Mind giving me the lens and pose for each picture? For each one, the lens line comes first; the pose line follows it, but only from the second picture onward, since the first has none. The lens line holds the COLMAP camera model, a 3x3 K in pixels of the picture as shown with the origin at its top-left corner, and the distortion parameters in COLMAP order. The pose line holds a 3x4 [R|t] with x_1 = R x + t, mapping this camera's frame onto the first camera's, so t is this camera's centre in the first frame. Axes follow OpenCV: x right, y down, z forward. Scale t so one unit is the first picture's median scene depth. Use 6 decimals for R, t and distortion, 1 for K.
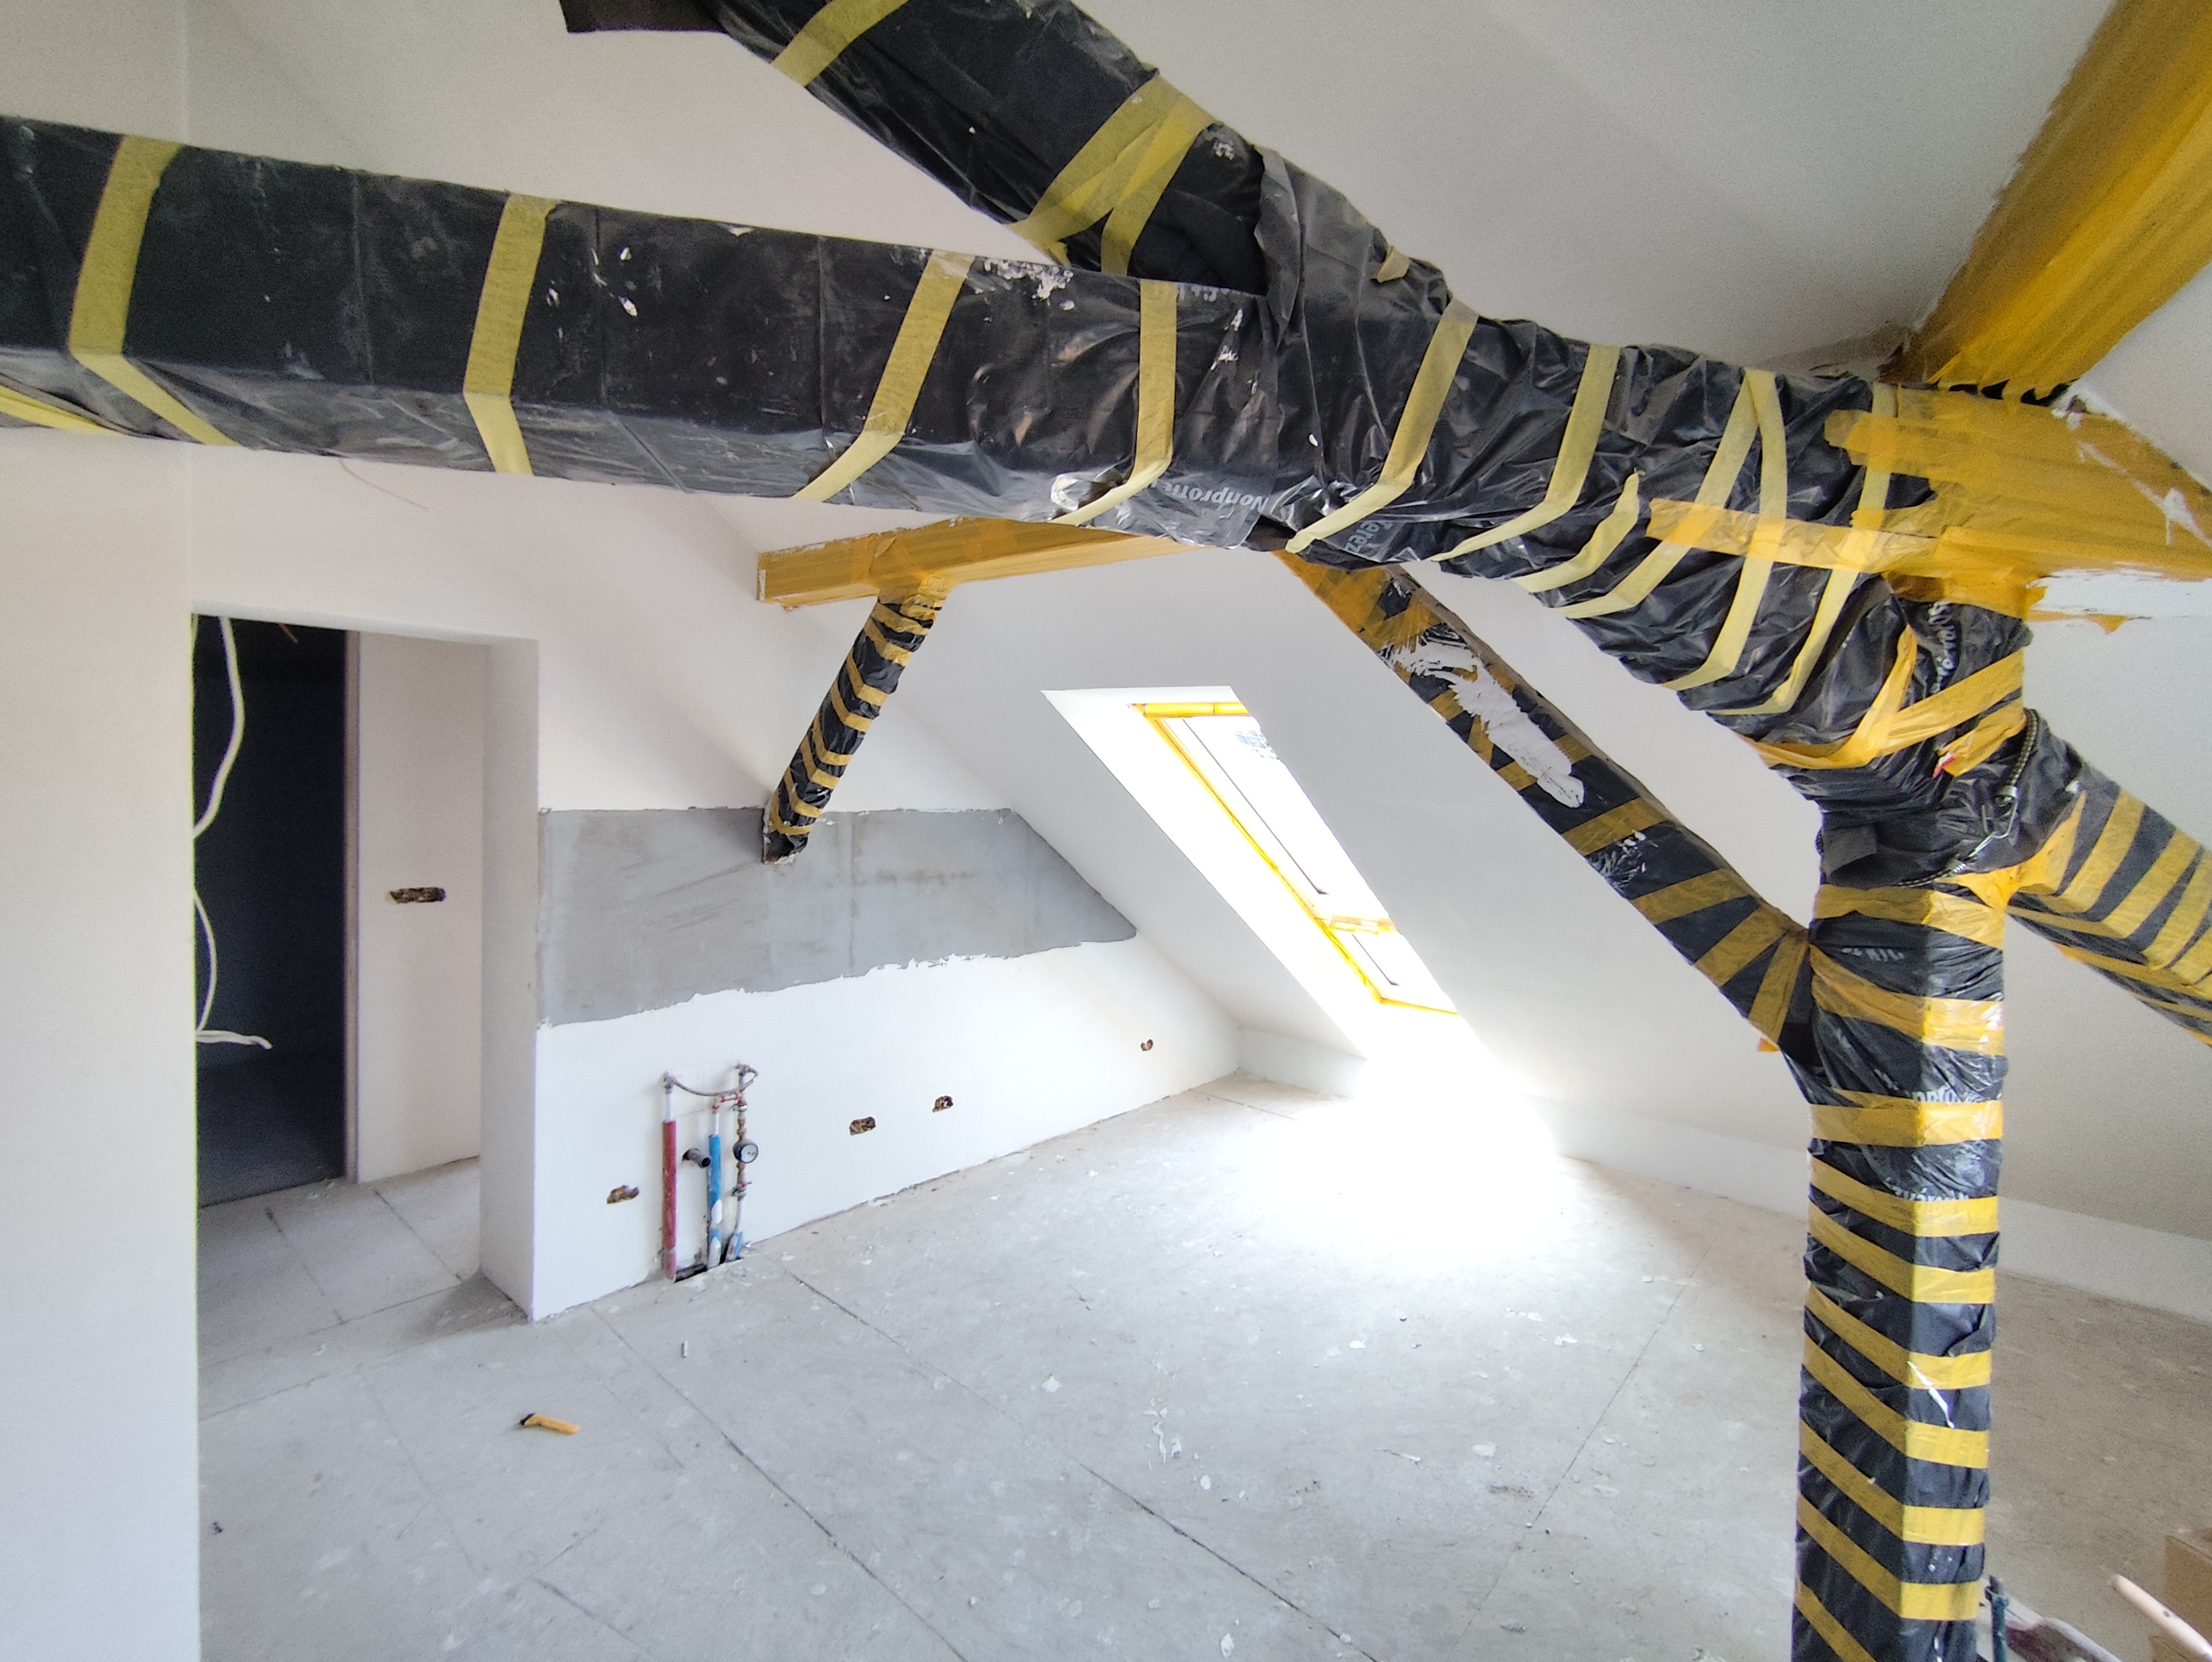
lens RADIAL K [[1026.1, 0, 1107.6], [0, 1026.1, 817.0], [0, 0, 1]] dist [-0.031616, 0.026051]
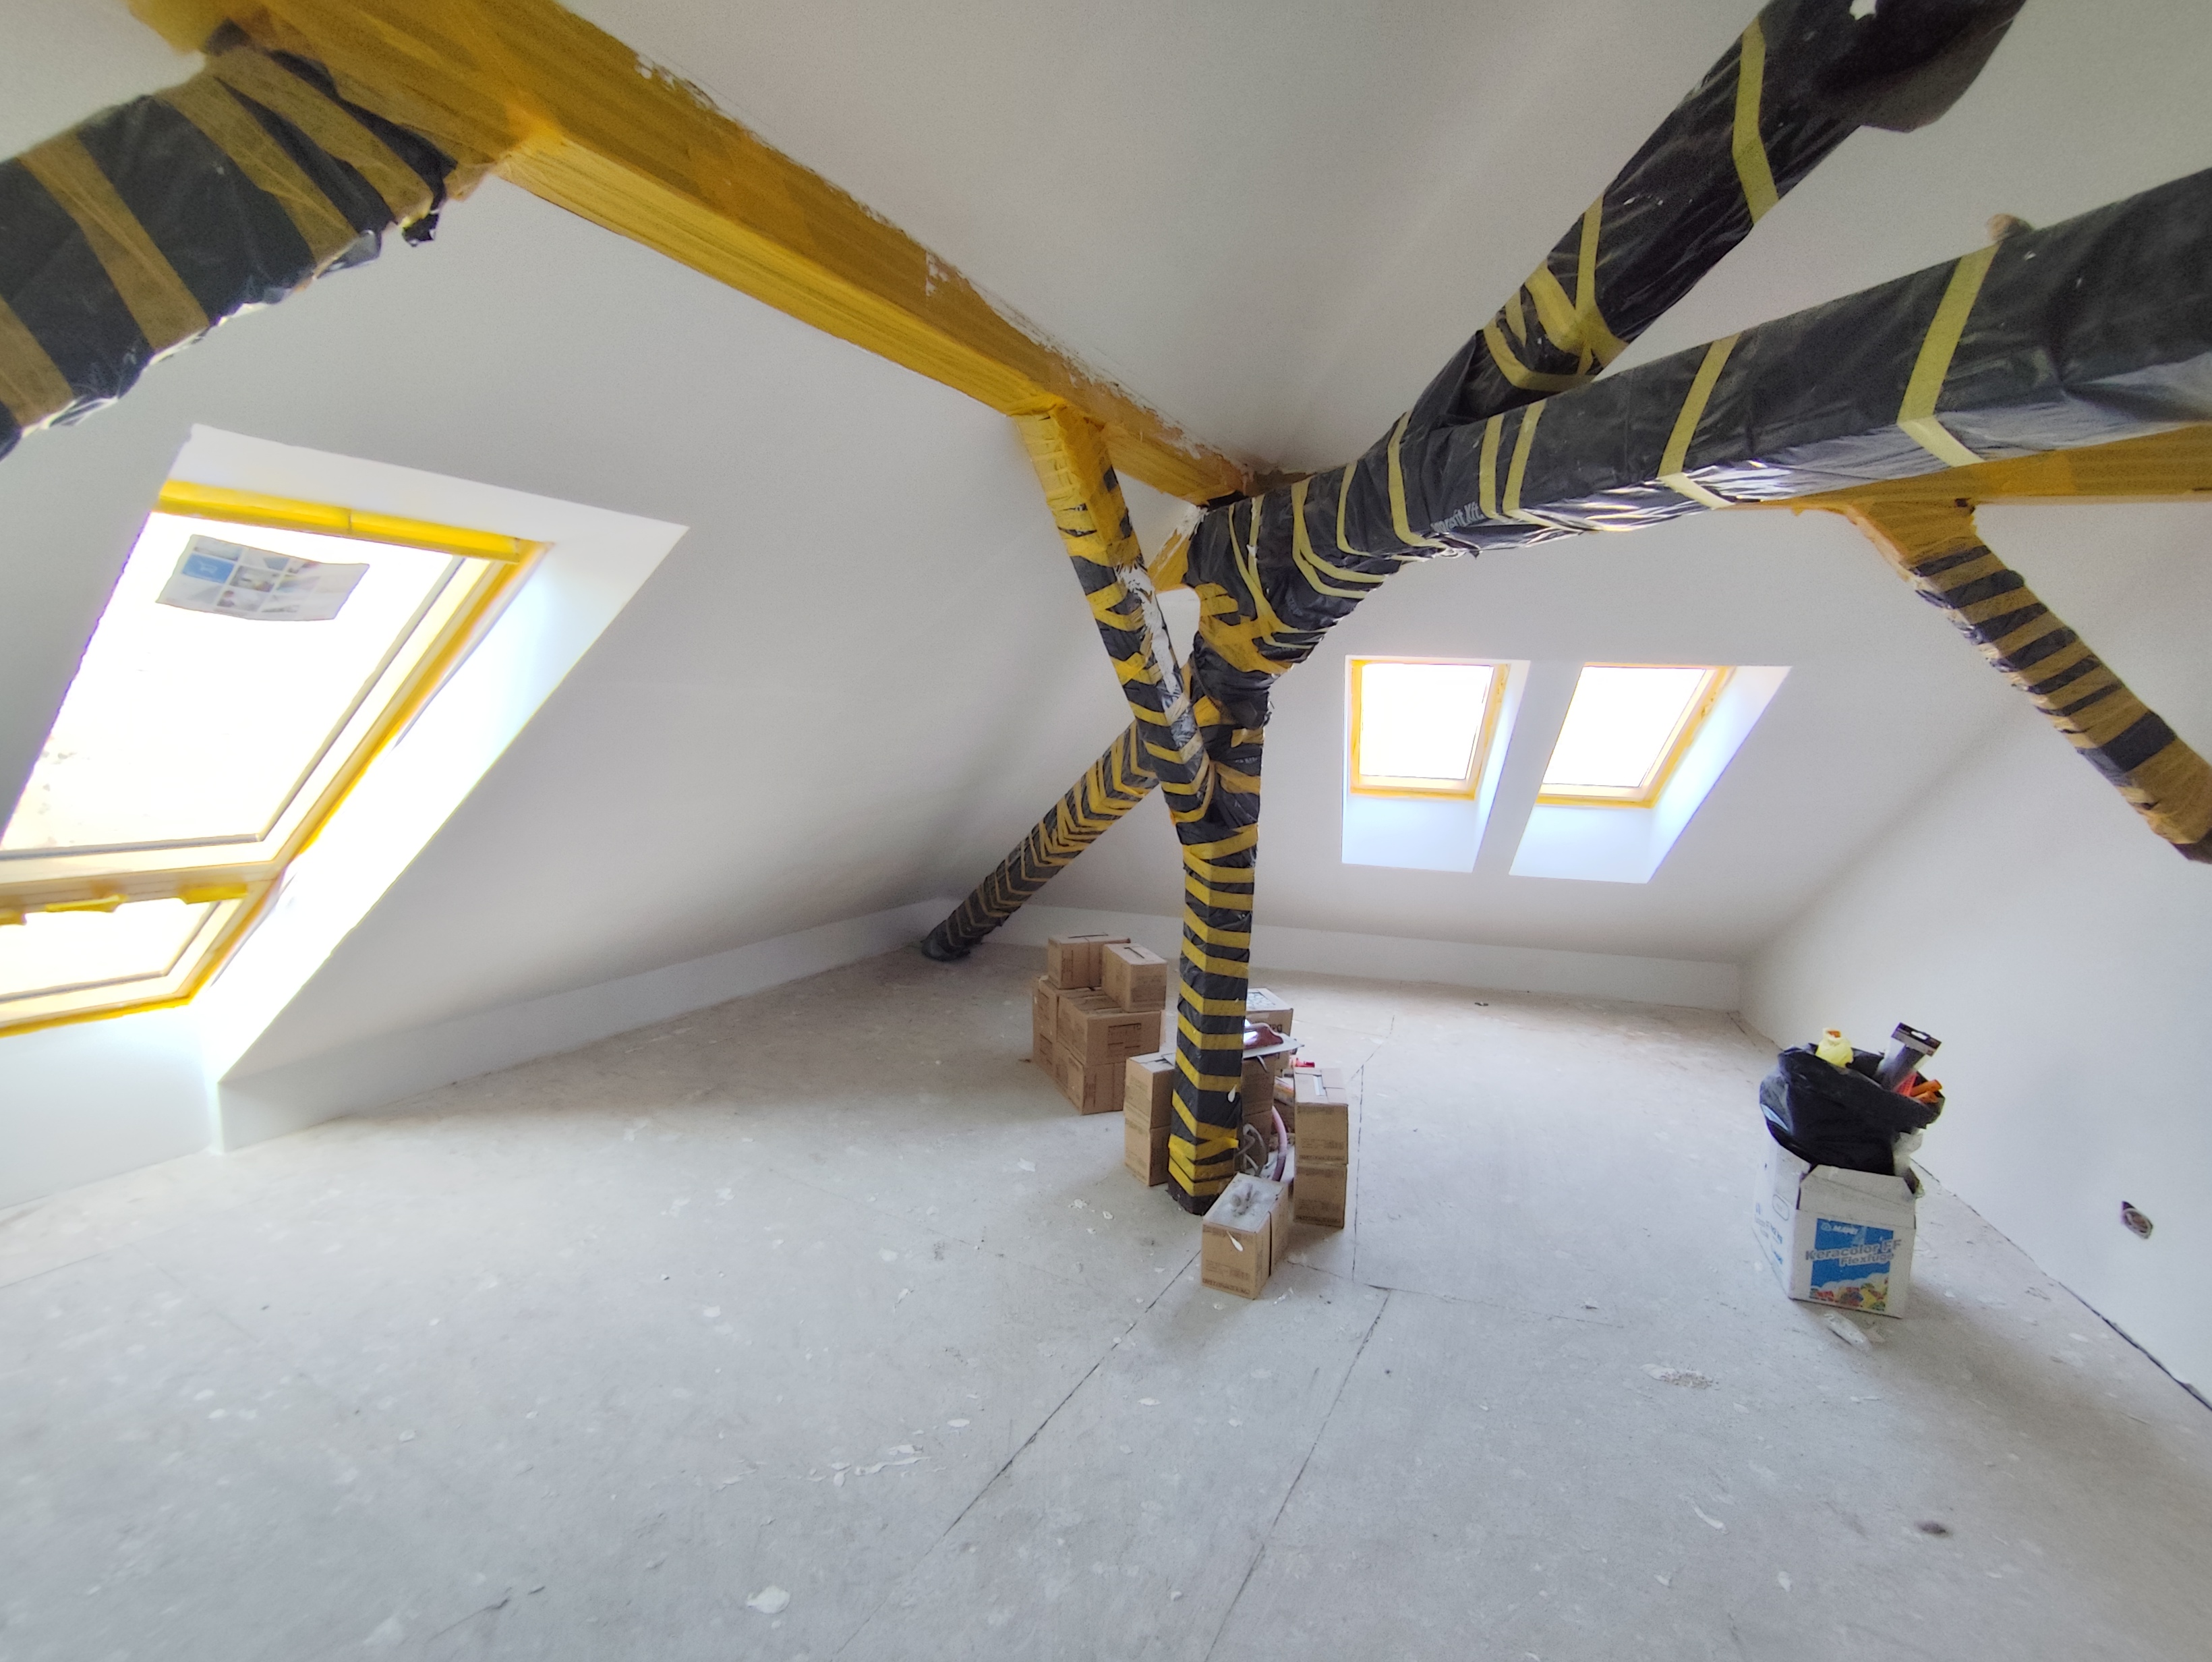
lens RADIAL K [[1008.5, 0, 1101.5], [0, 1008.5, 822.6], [0, 0, 1]] dist [-0.030121, 0.020014]
pose [[-0.220511, -0.150972, 0.963630, -0.899288], [0.000855, 0.987918, 0.154972, -0.048661], [-0.975384, 0.034997, -0.217718, 1.274281]]
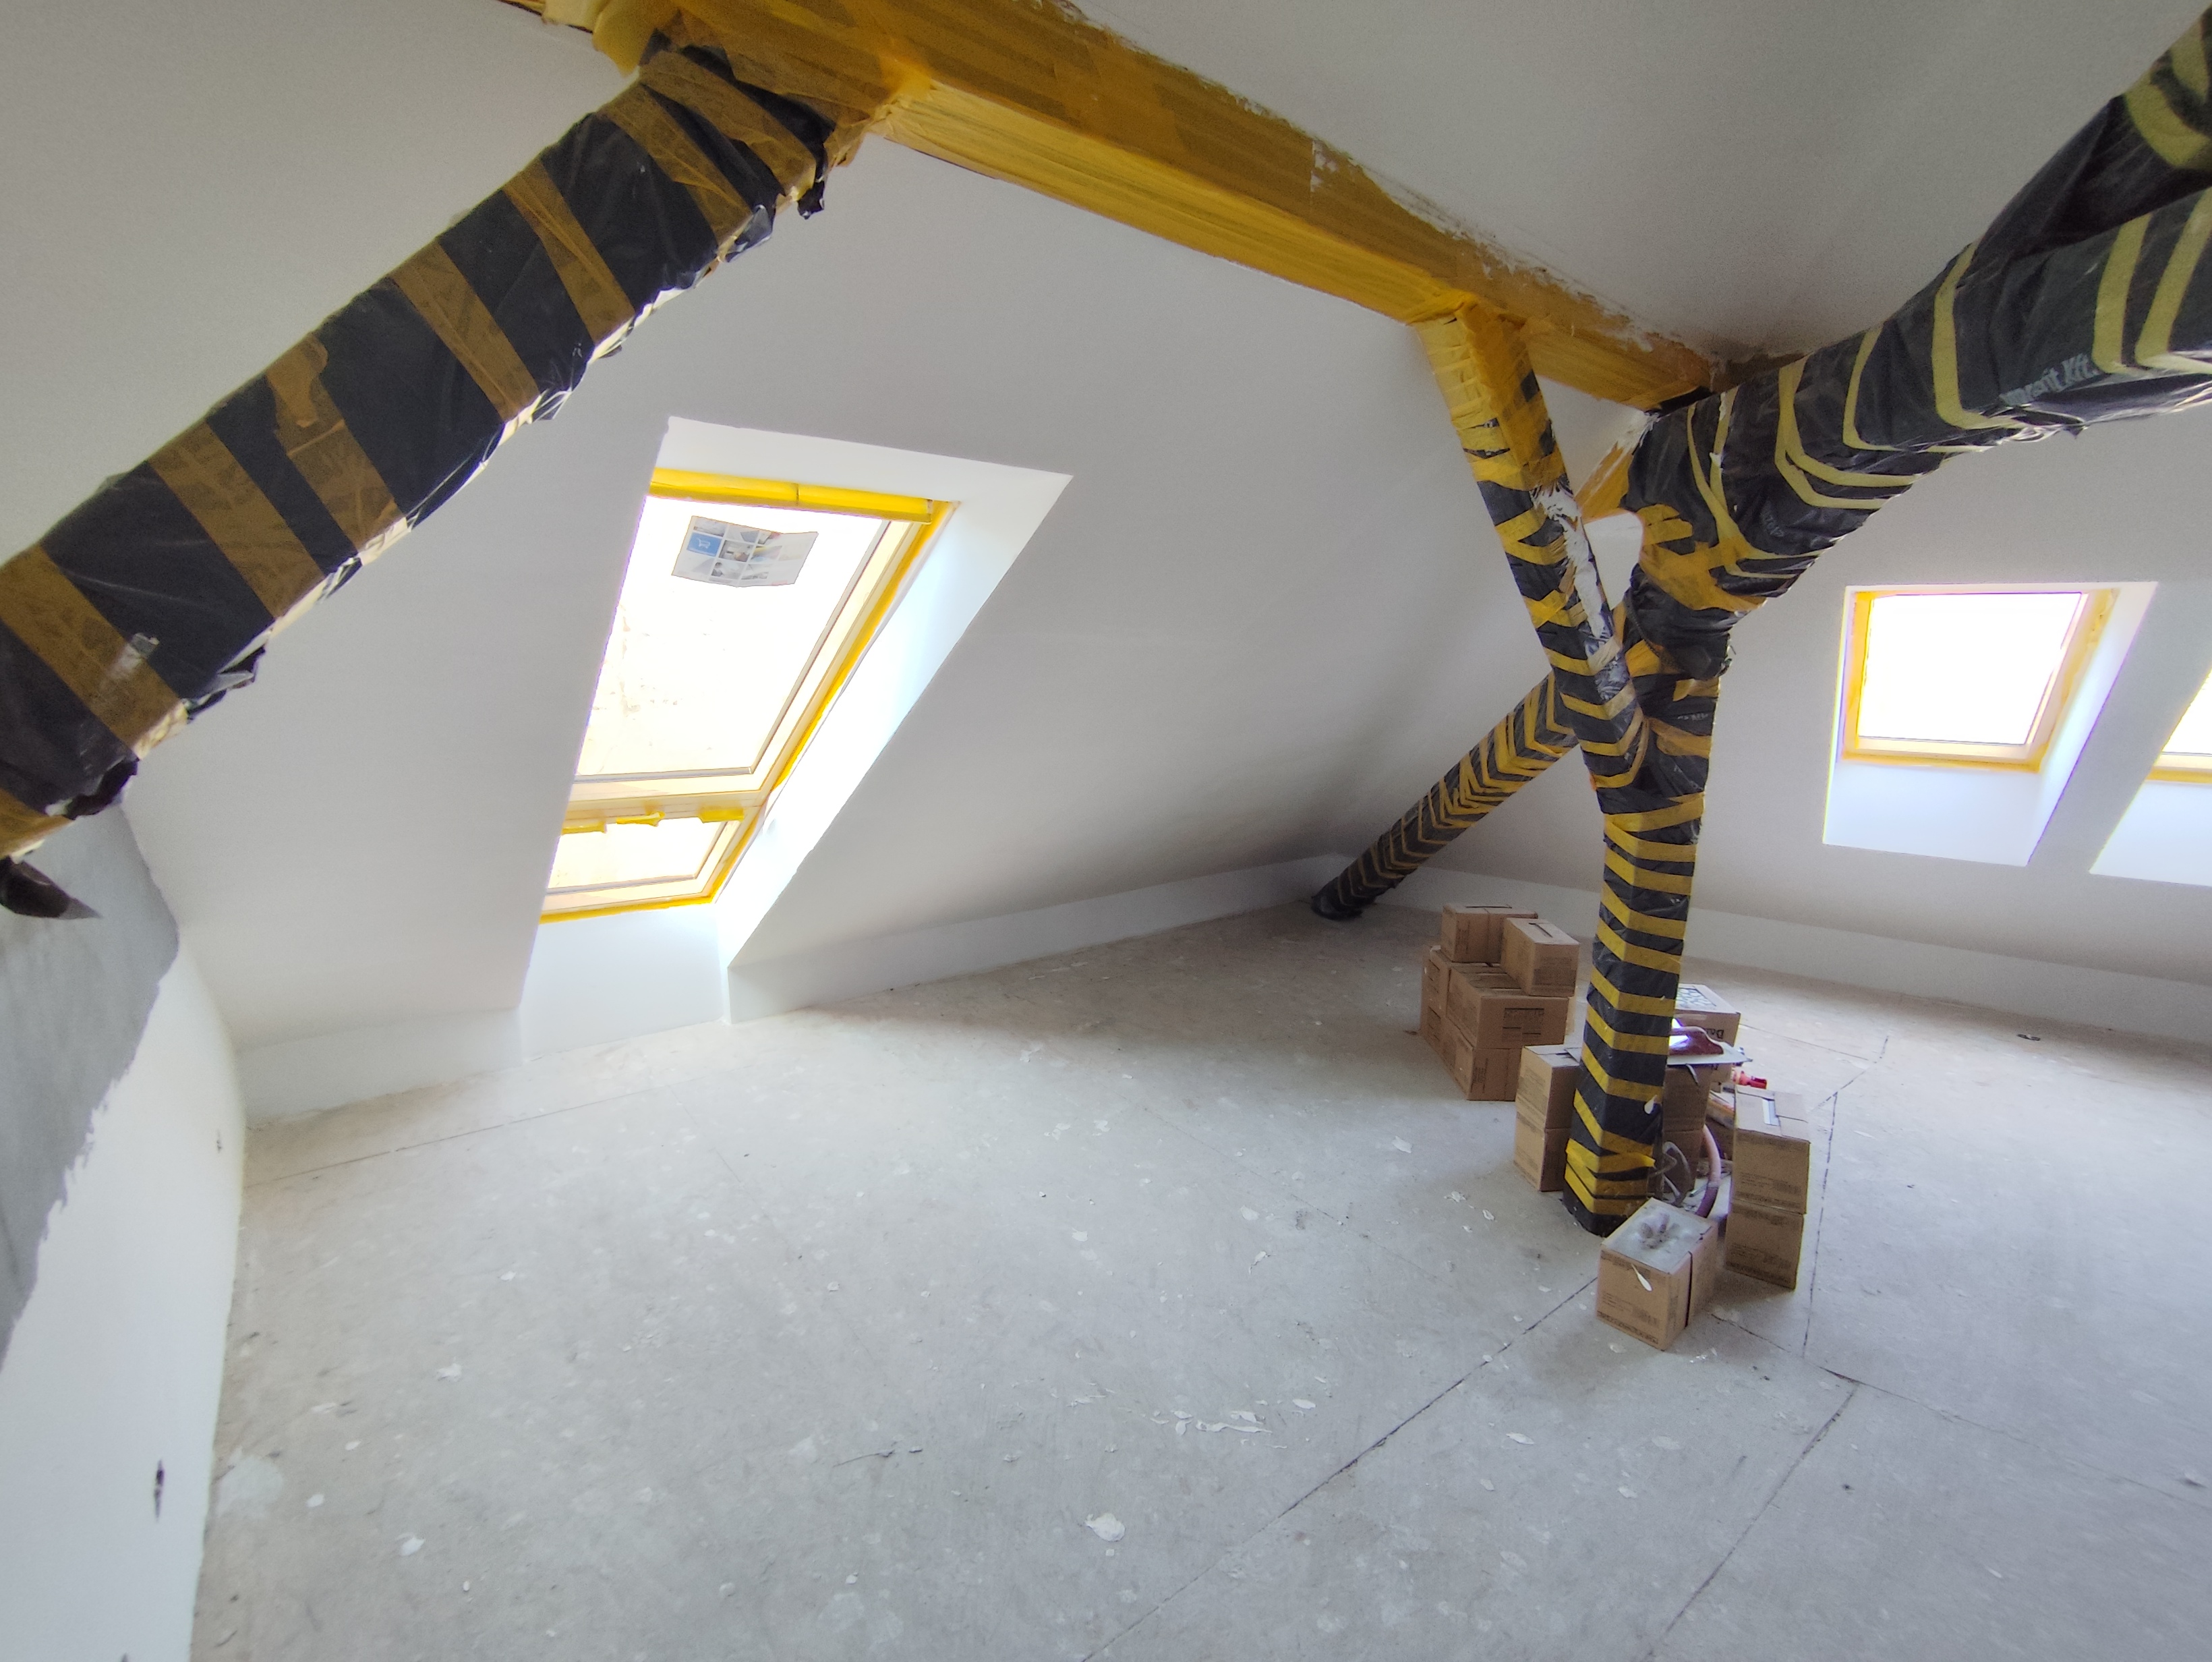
lens RADIAL K [[1005.4, 0, 1106.4], [0, 1005.4, 820.7], [0, 0, 1]] dist [-0.023149, 0.017578]
pose [[0.170898, -0.196411, 0.965514, -0.838267], [0.026379, 0.980490, 0.194789, -0.042359], [-0.984936, -0.007820, 0.172745, 1.238509]]
